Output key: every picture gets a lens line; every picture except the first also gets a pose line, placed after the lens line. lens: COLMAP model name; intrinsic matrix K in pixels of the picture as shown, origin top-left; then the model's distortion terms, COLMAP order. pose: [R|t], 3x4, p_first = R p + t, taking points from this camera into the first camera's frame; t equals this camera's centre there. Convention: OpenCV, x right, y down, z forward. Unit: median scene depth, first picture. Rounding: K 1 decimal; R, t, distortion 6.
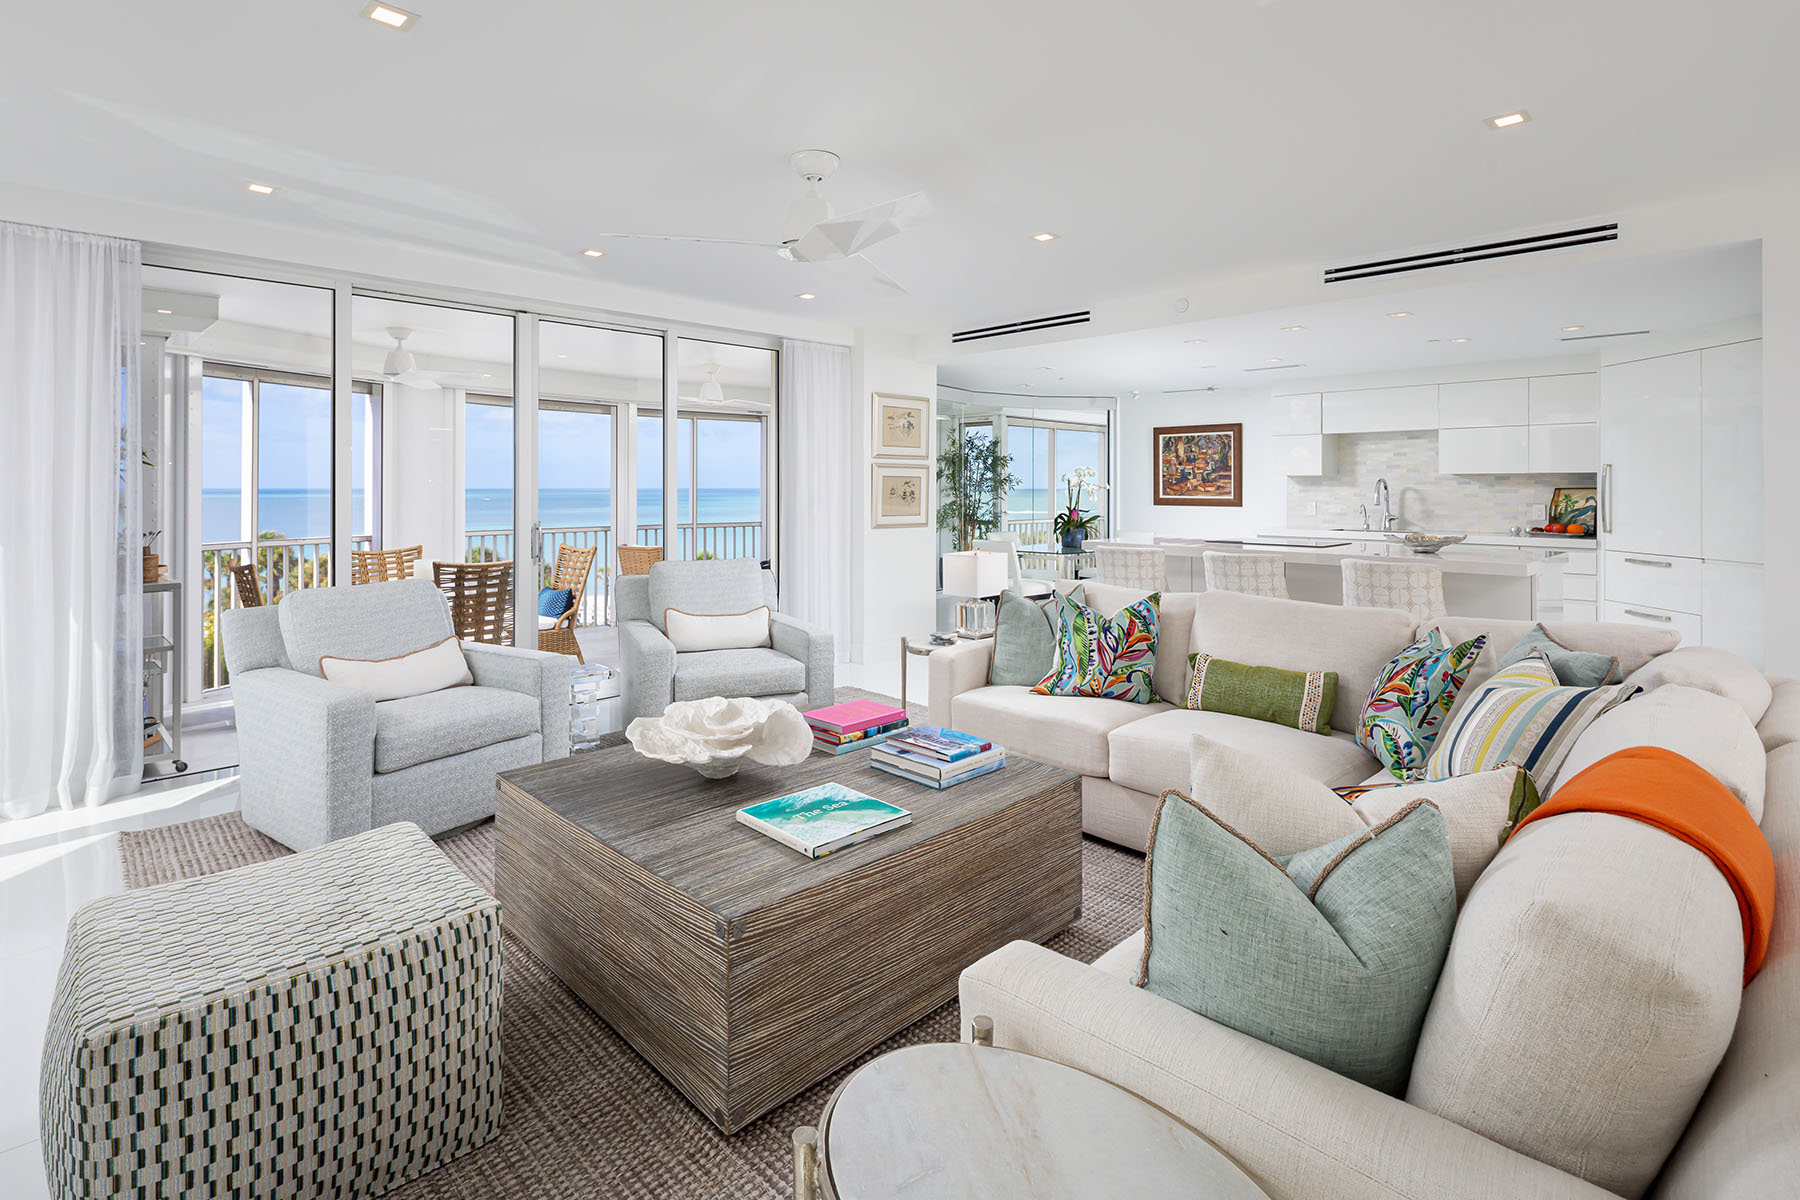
lens RADIAL K [[862.0, 0, 897.3], [0, 862.0, 490.7], [0, 0, 1]] dist [0.002132, 0.000233]
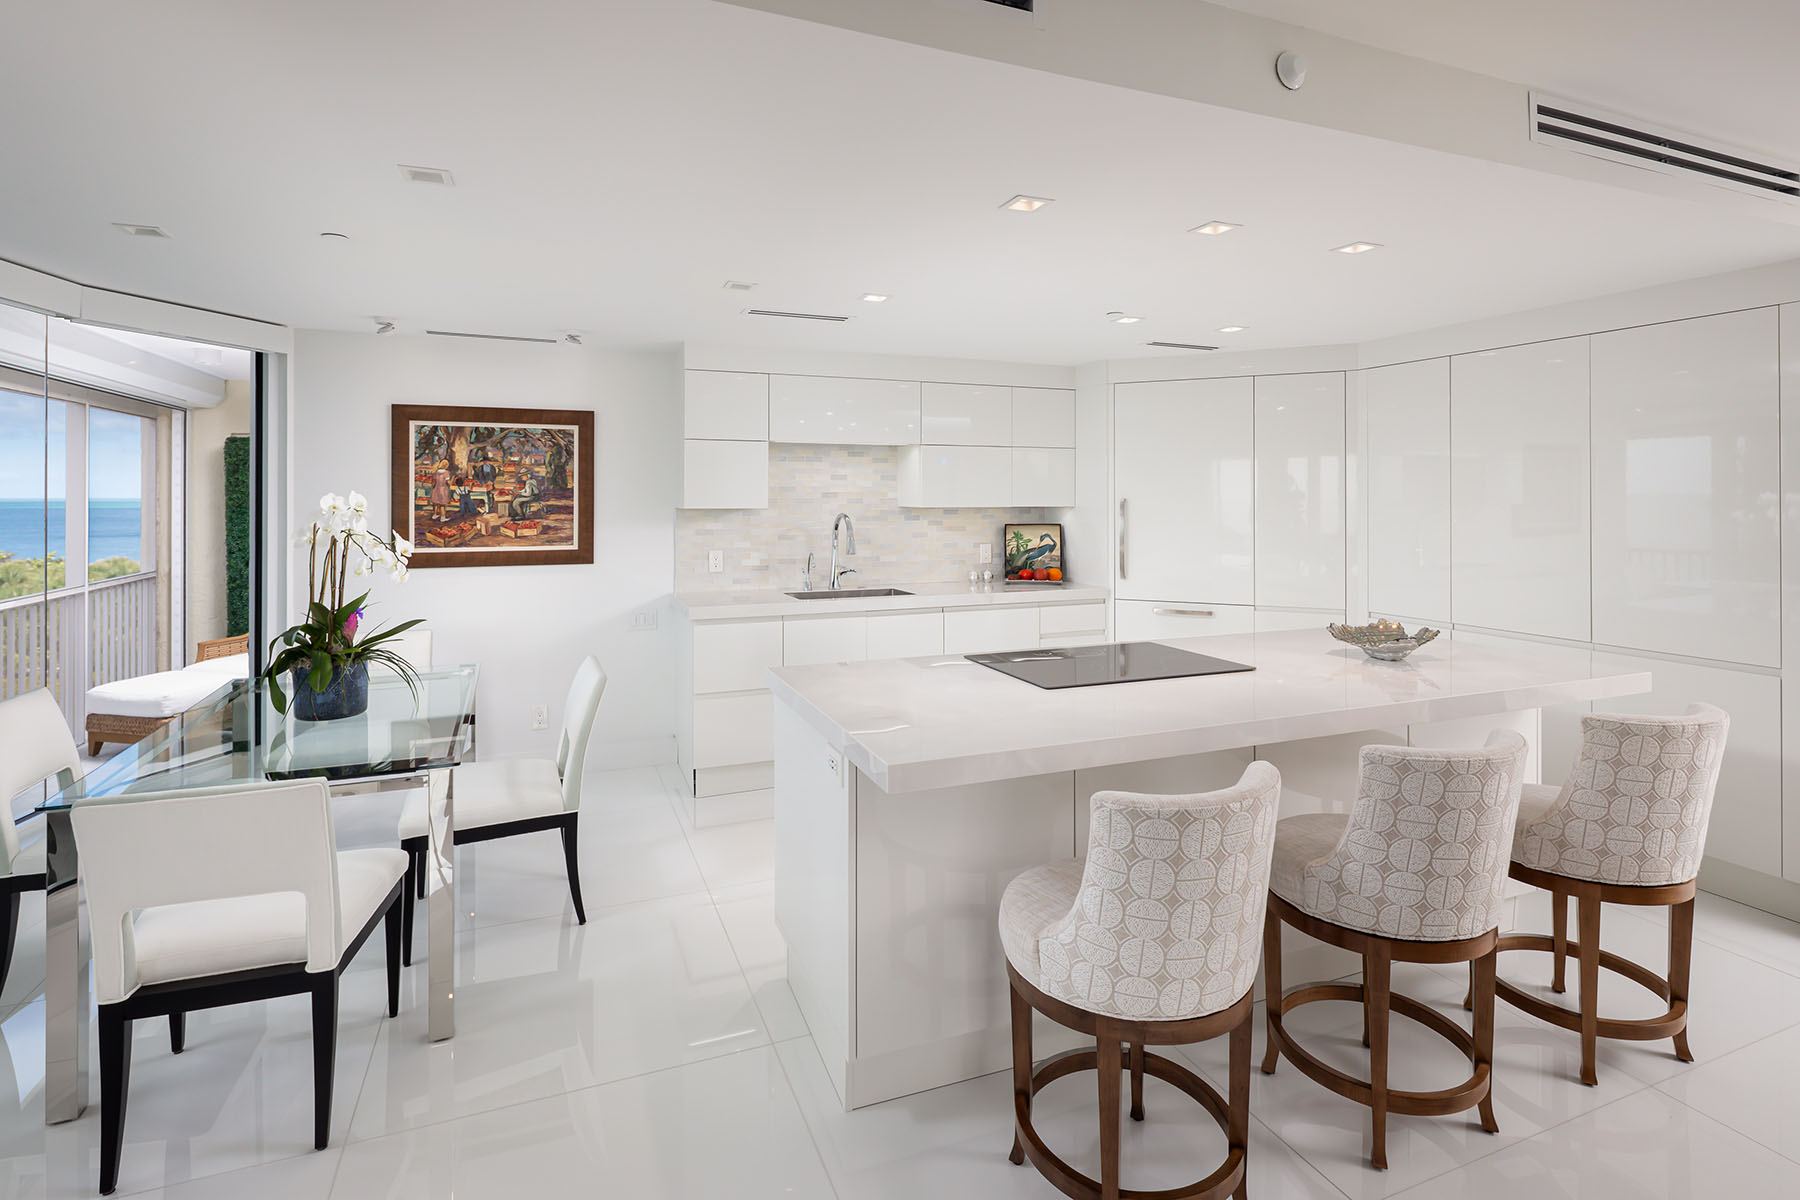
lens RADIAL K [[862.0, 0, 897.3], [0, 862.0, 490.7], [0, 0, 1]] dist [0.002132, 0.000233]
pose [[0.386363, 0.007757, 0.922314, -0.032677], [0.005006, 0.999932, -0.010506, -0.021048], [-0.922333, 0.008676, 0.386298, 0.605439]]
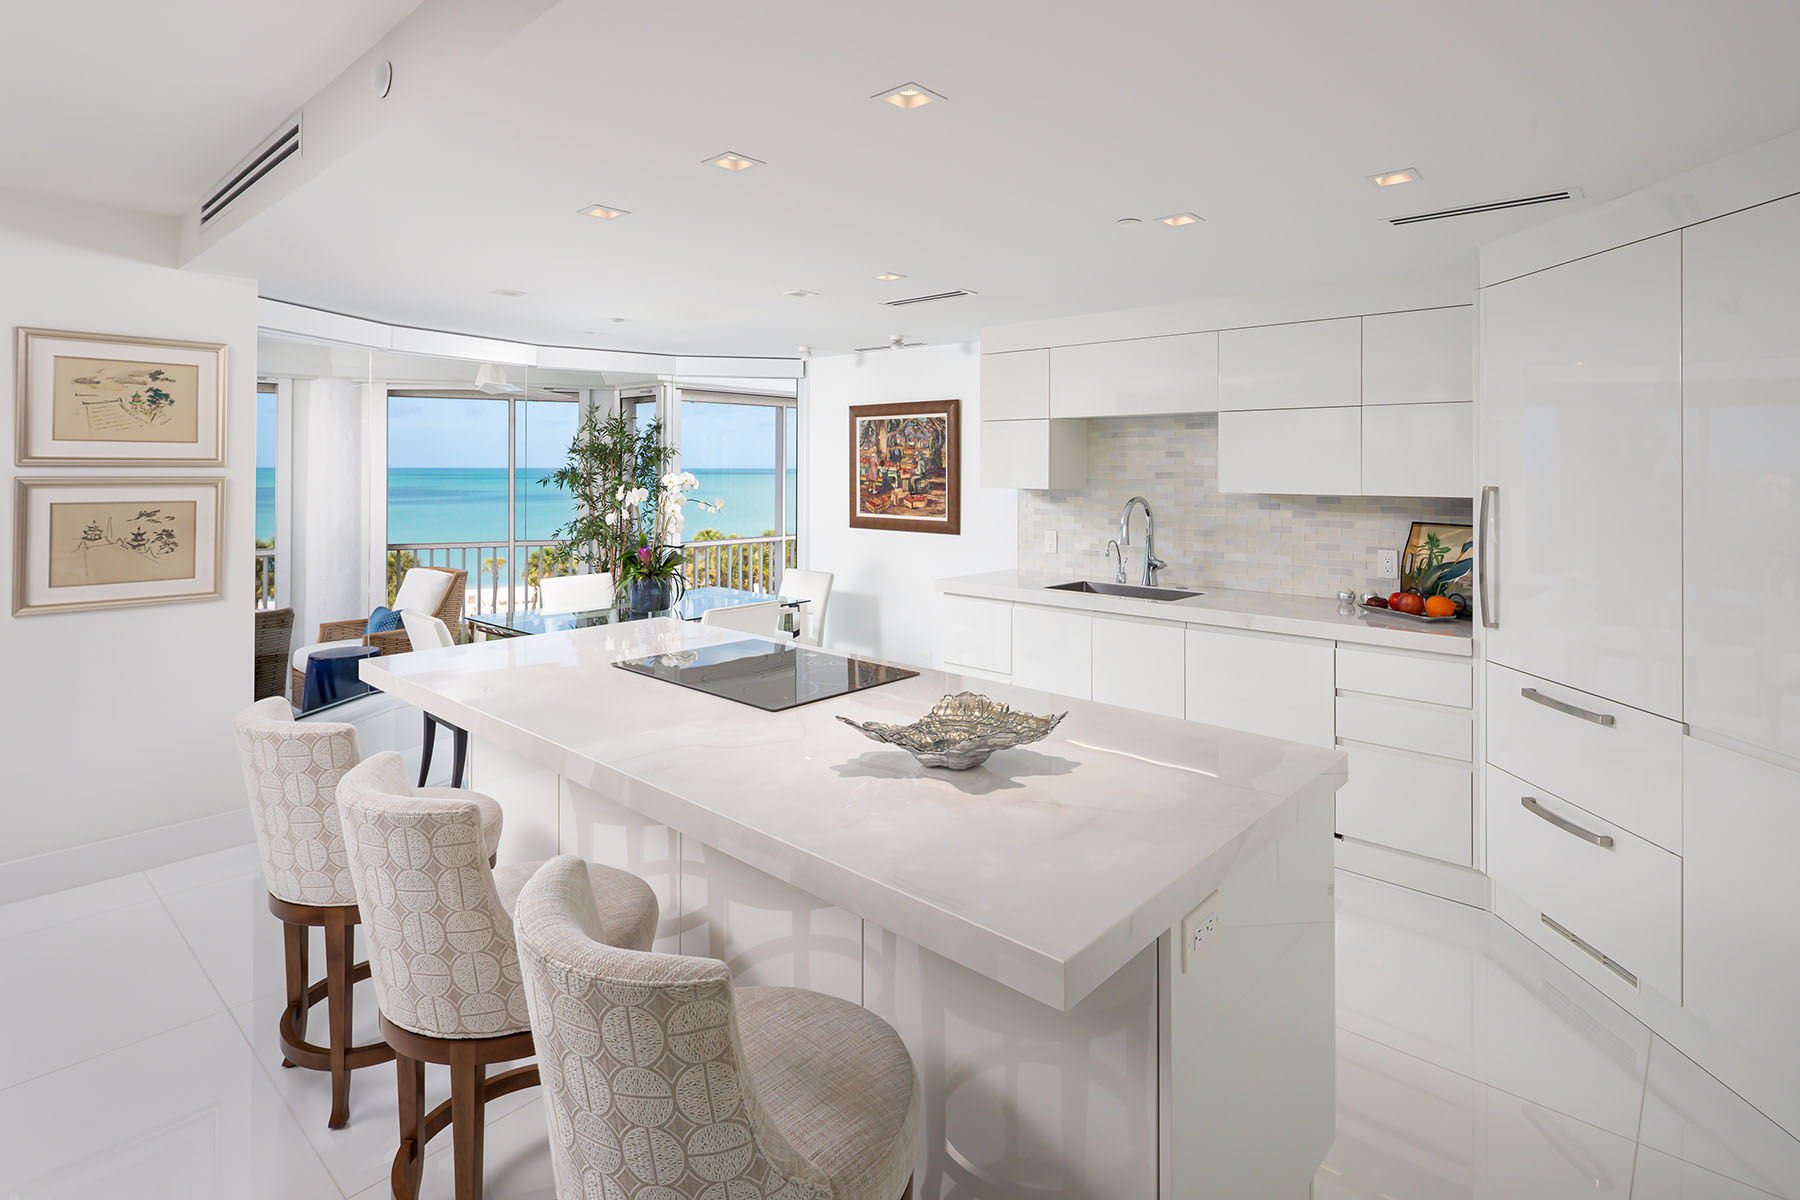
lens RADIAL K [[909.1, 0, 906.6], [0, 909.1, 480.3], [0, 0, 1]] dist [0.012838, 0.000469]
pose [[0.998289, 0.000785, 0.058474, 0.322089], [-0.001367, 0.999950, 0.009921, -0.026794], [-0.058463, -0.009984, 0.998240, 0.350152]]
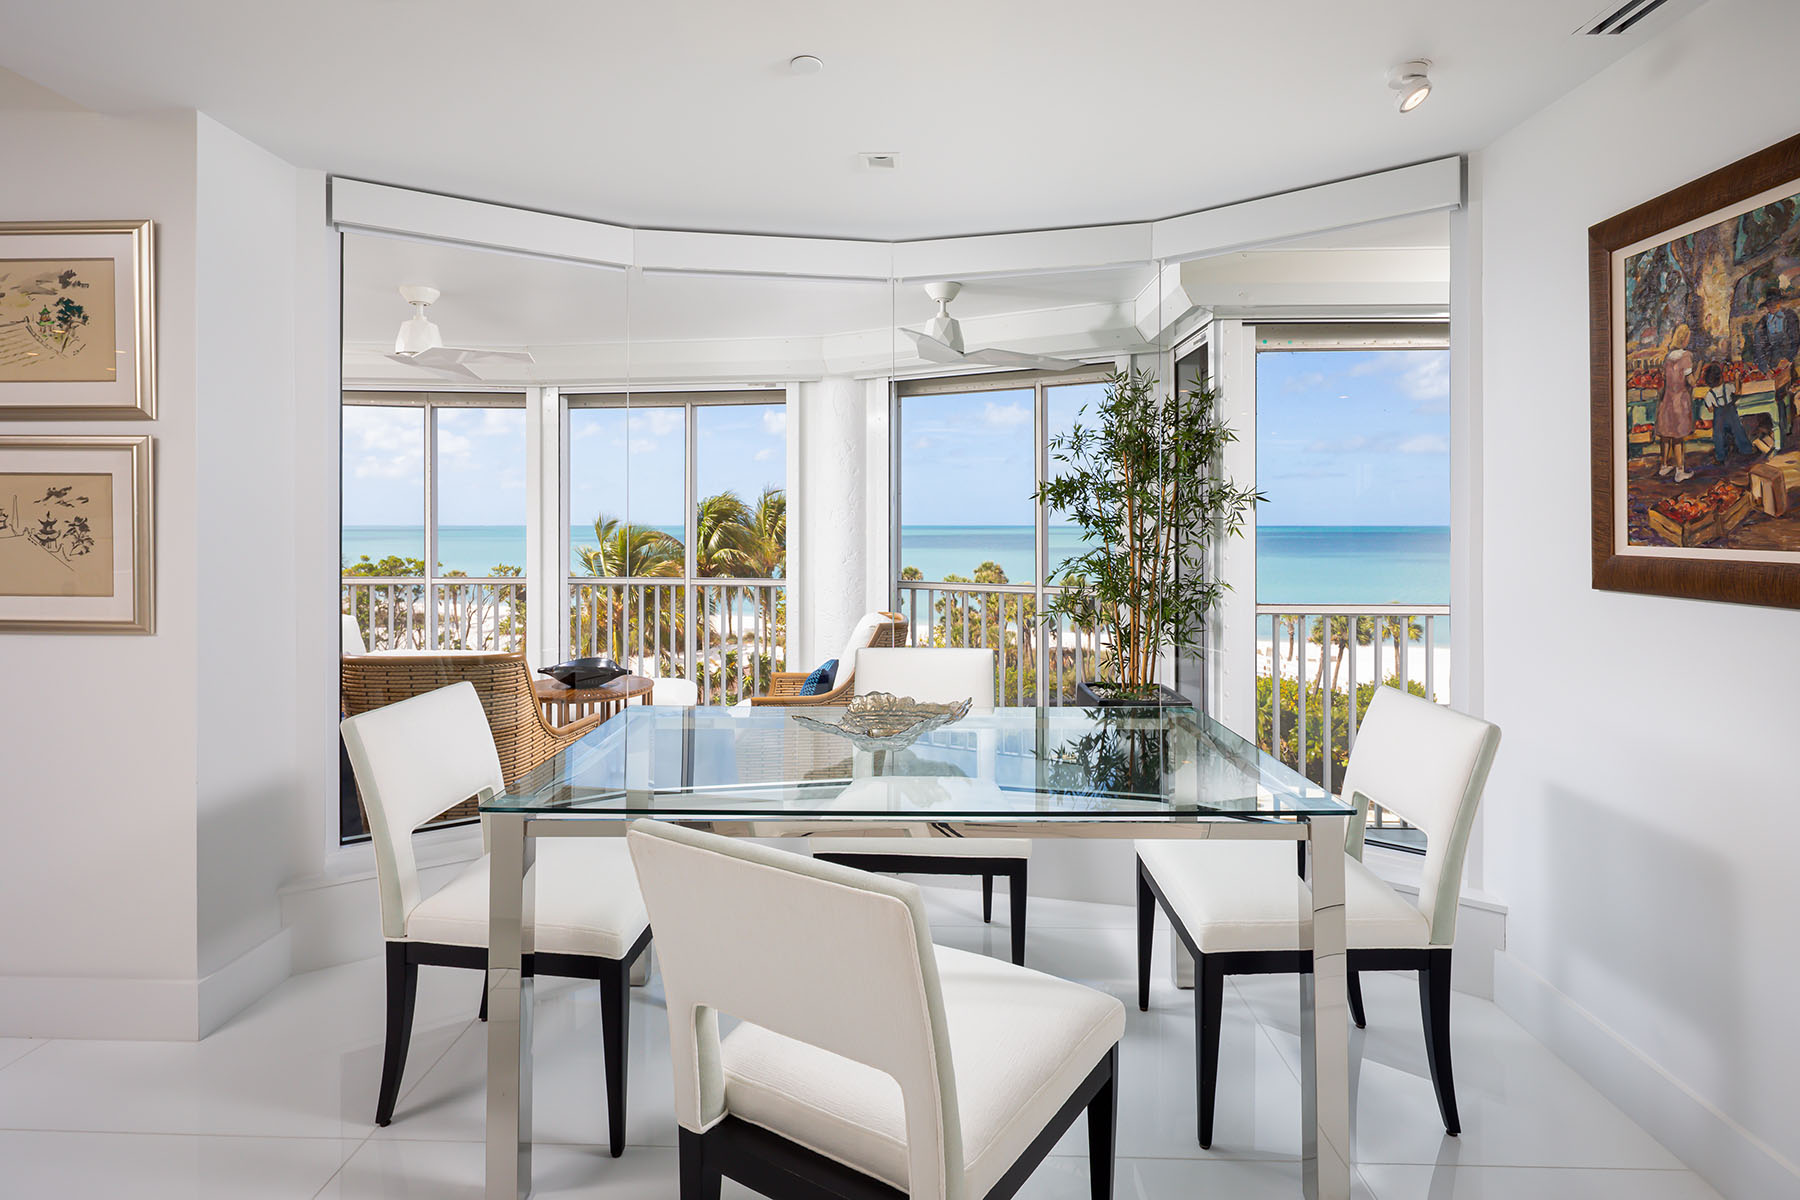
lens RADIAL K [[869.8, 0, 895.6], [0, 869.8, 521.6], [0, 0, 1]] dist [-0.001907, -0.000888]
pose [[0.691033, -0.002186, -0.722820, 0.358344], [-0.002780, 0.999980, -0.005682, 0.001868], [0.722818, 0.005936, 0.691013, 0.778834]]
